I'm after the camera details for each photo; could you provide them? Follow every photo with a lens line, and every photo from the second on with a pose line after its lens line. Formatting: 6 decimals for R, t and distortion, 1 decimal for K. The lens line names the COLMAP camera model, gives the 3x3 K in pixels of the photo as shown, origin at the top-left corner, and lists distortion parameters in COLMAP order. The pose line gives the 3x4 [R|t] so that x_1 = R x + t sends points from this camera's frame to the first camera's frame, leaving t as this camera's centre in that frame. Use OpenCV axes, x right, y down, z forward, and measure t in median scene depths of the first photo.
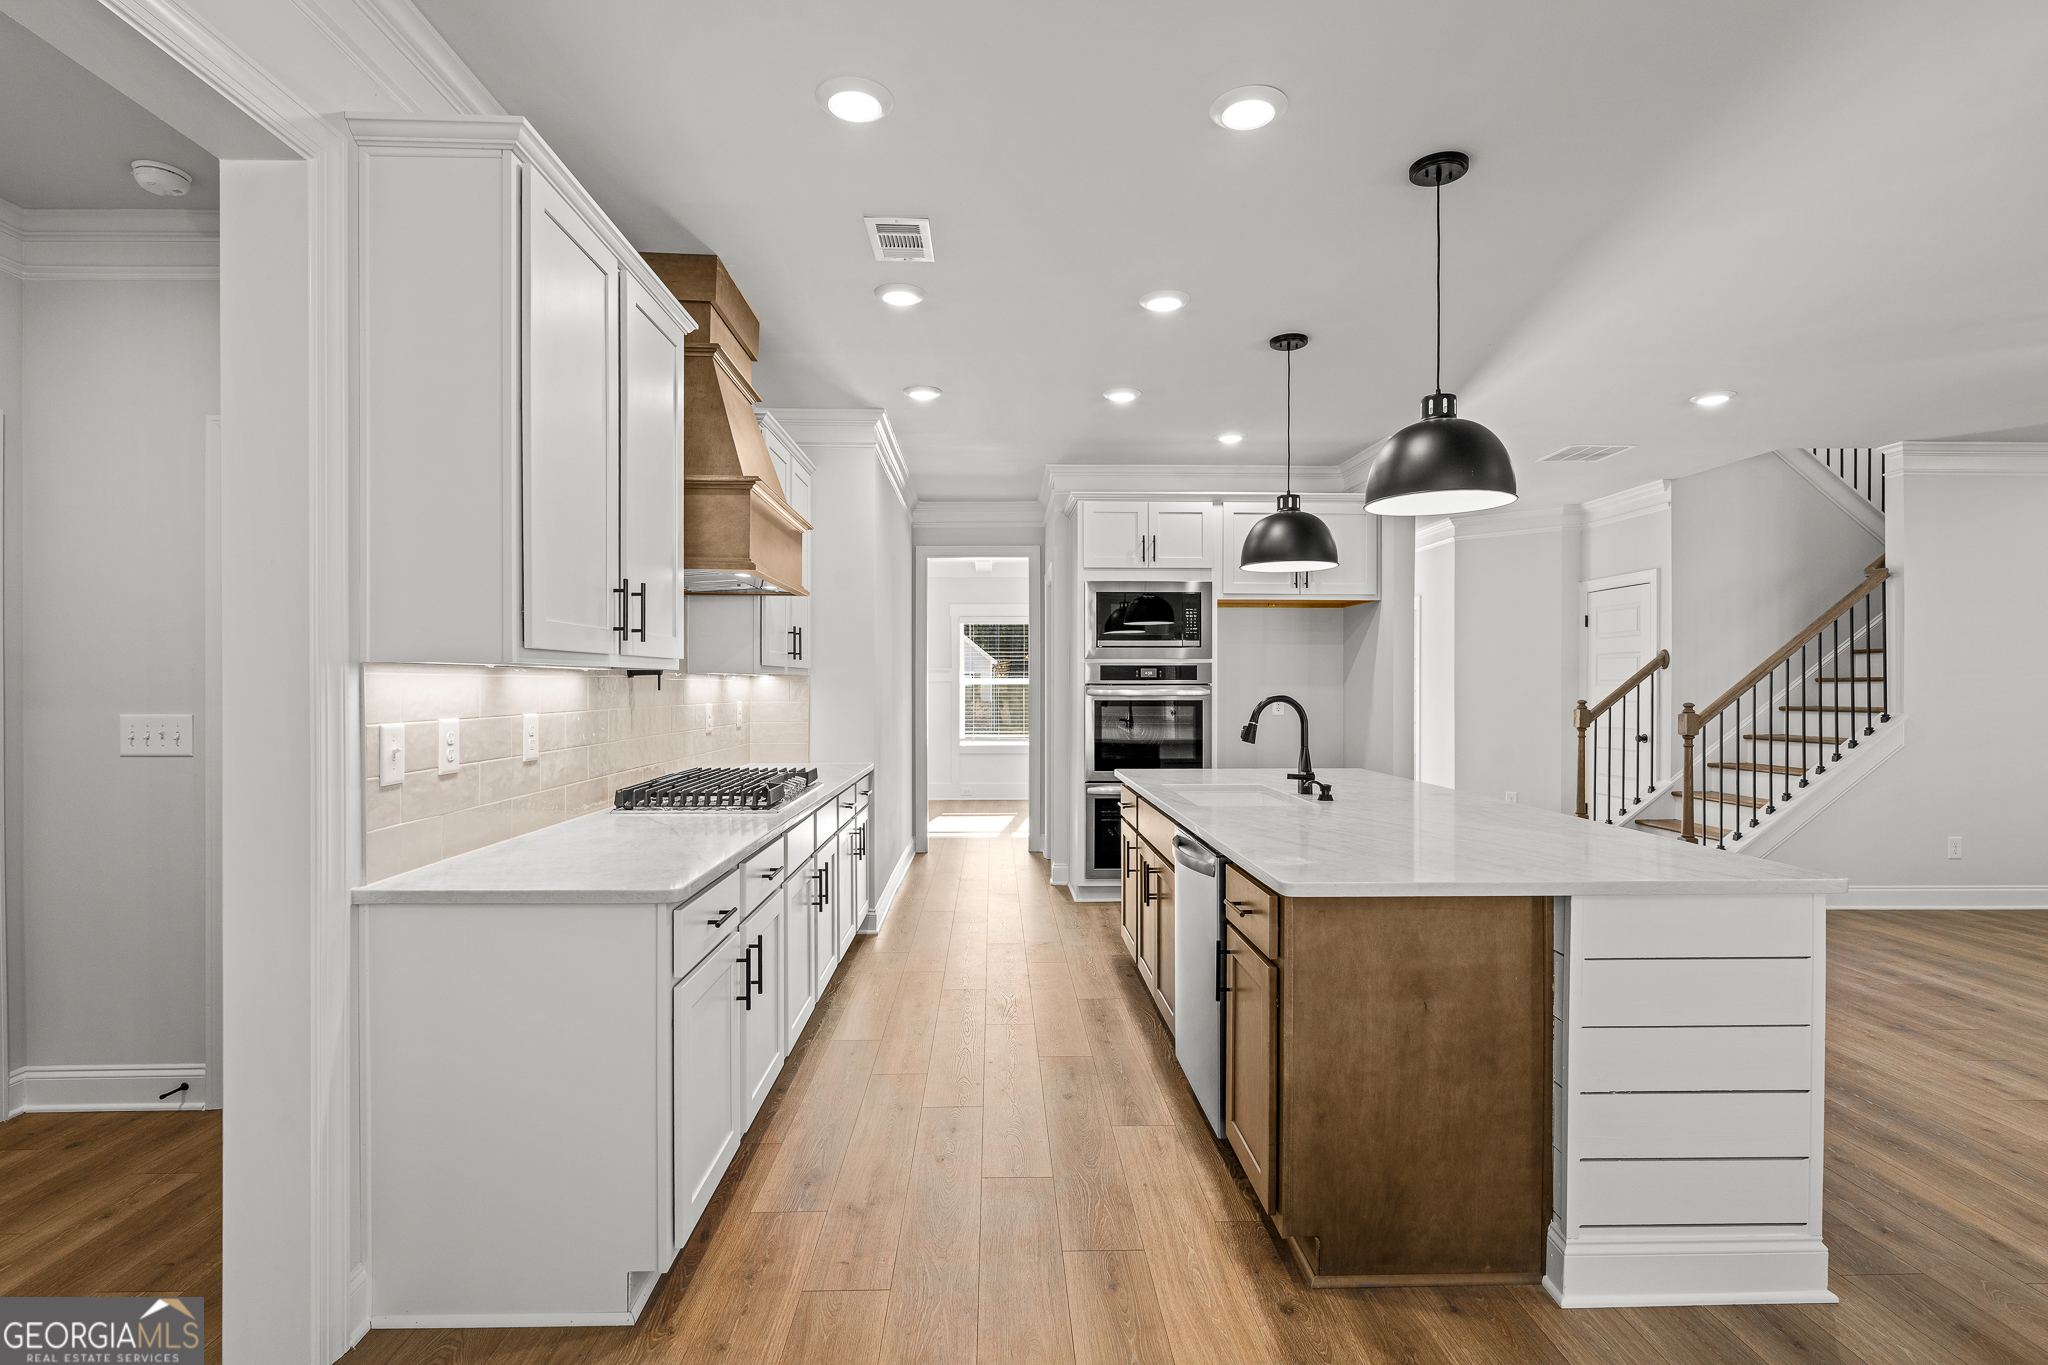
lens RADIAL K [[977.7, 0, 1029.3], [0, 977.7, 687.3], [0, 0, 1]] dist [-0.002806, -0.000221]
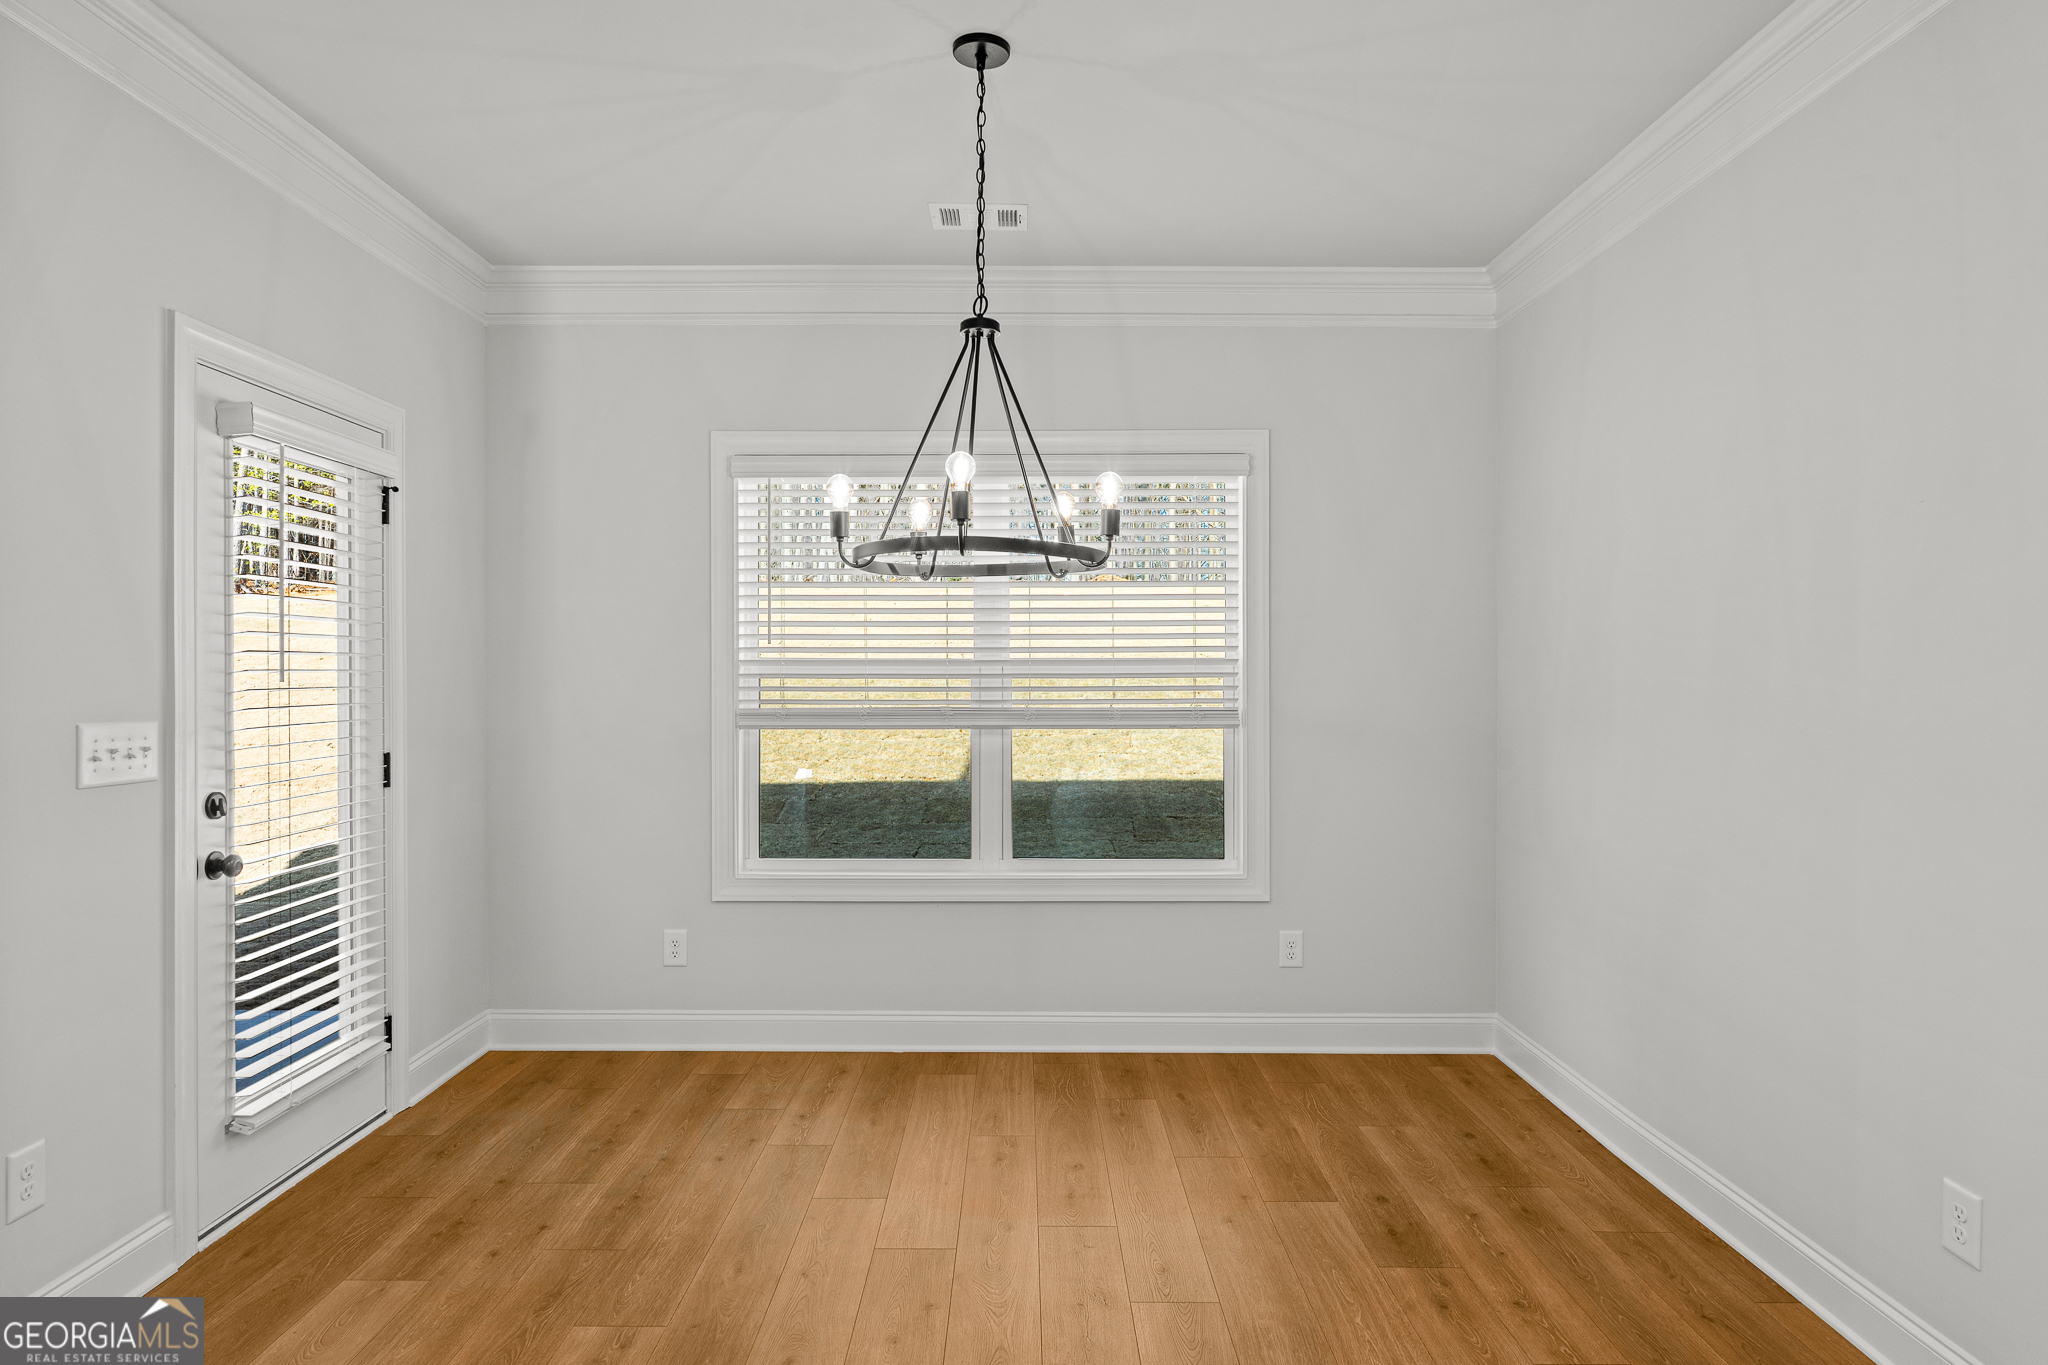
lens RADIAL K [[1156.4, 0, 1037.5], [0, 1156.4, 685.2], [0, 0, 1]] dist [-0.002167, 0.002067]
pose [[-0.999721, -0.008280, 0.022140, 0.097108], [-0.007921, 0.999836, 0.016281, -0.005260], [-0.022271, 0.016101, -0.999622, 0.452159]]
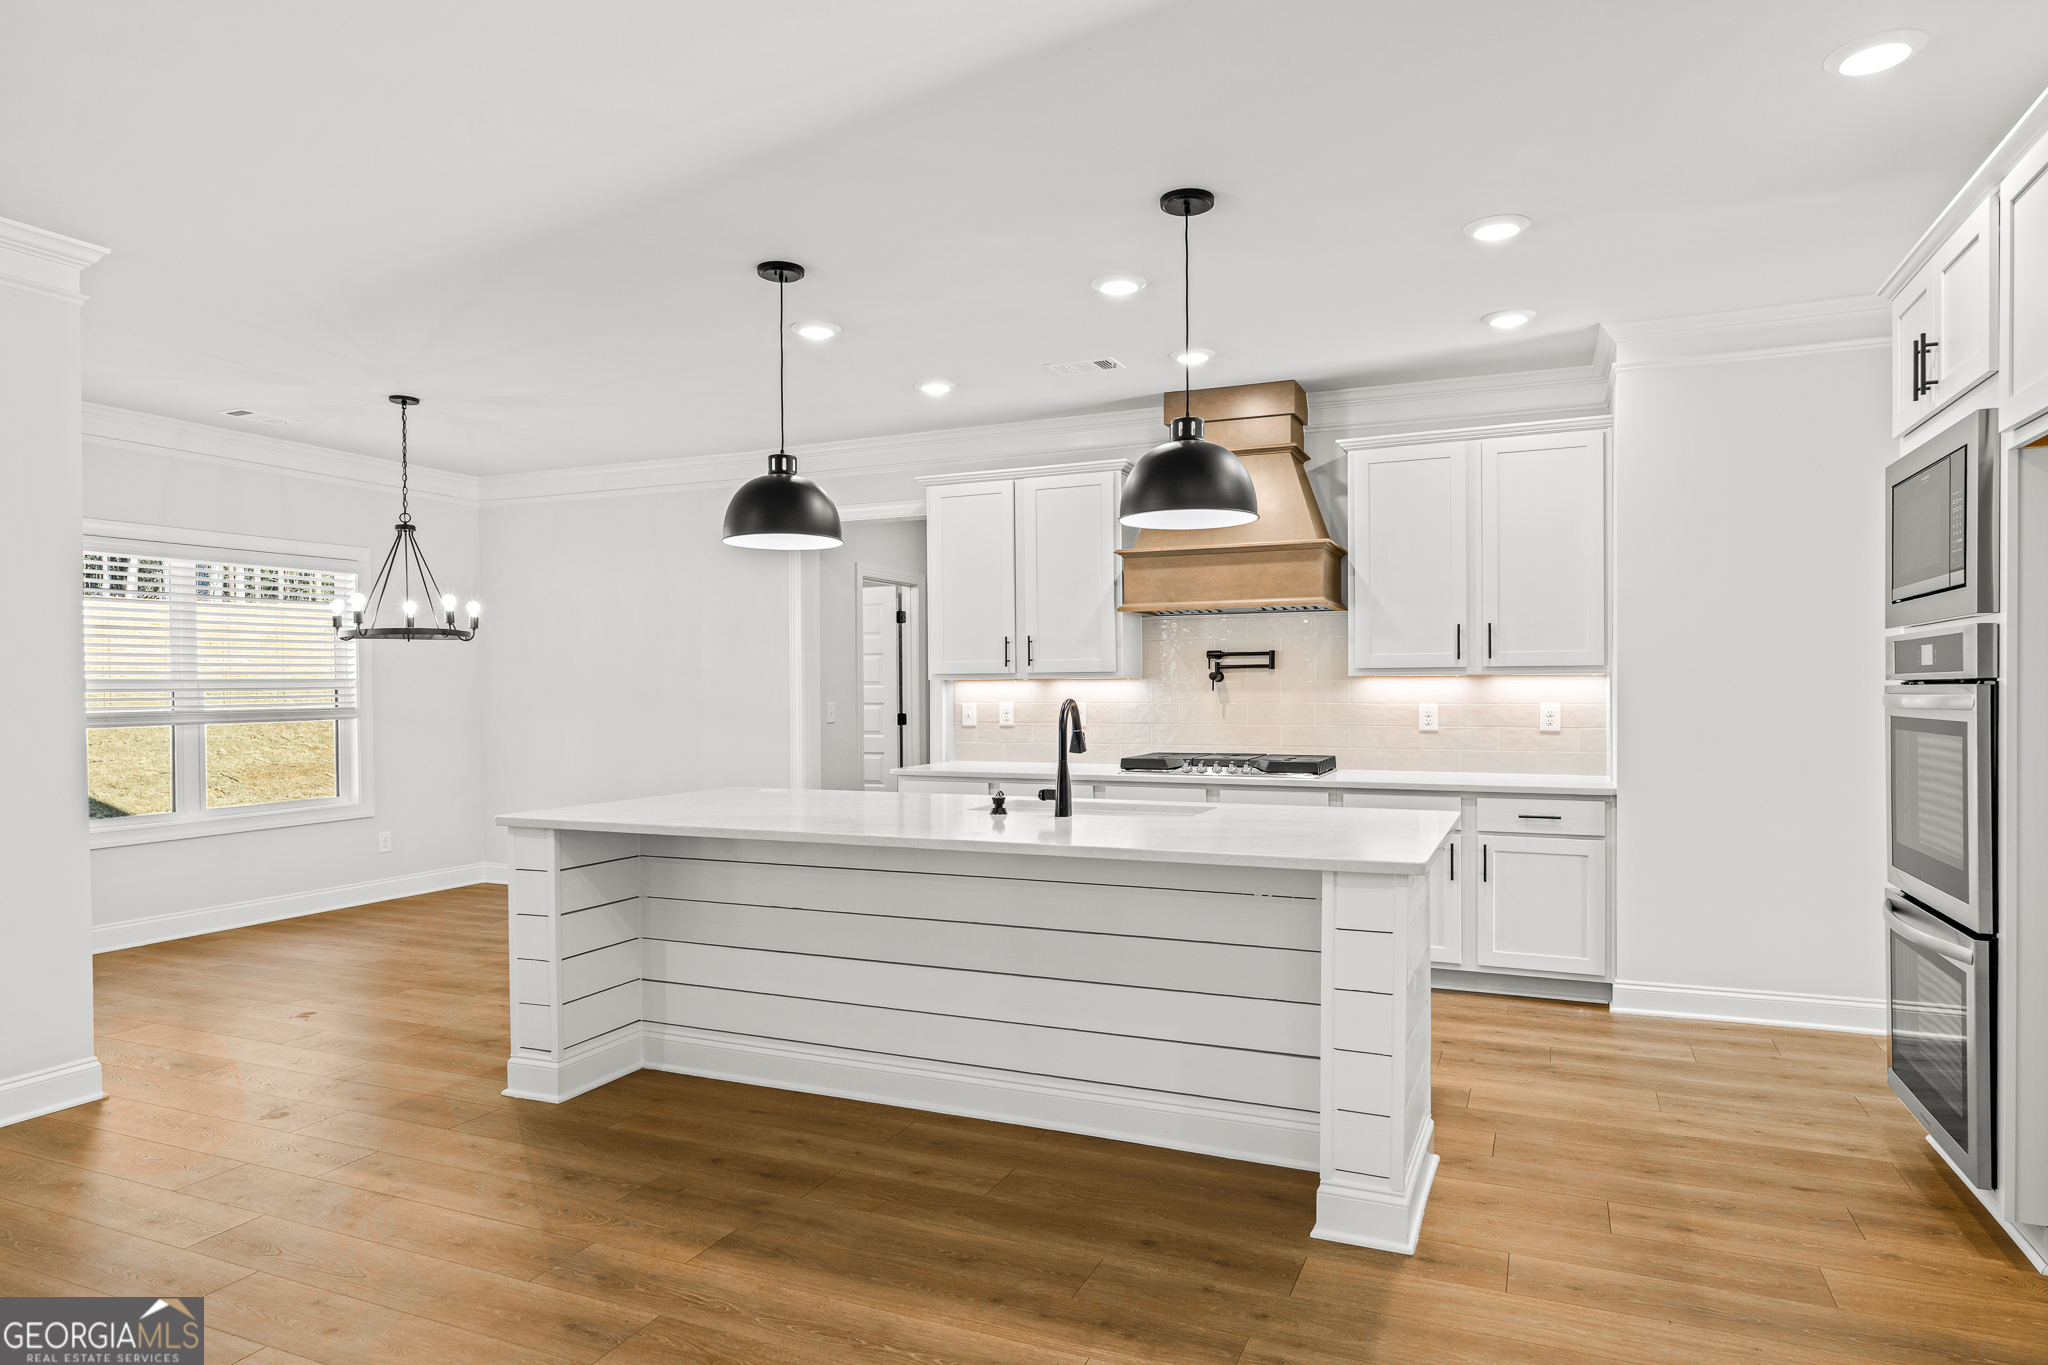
lens RADIAL K [[1156.4, 0, 1029.6], [0, 1156.4, 688.5], [0, 0, 1]] dist [-0.002167, 0.002067]
pose [[-0.403351, 0.001062, -0.915045, 0.747068], [0.000995, 0.999999, 0.000722, -0.001078], [0.915045, -0.000619, -0.403351, 0.844560]]
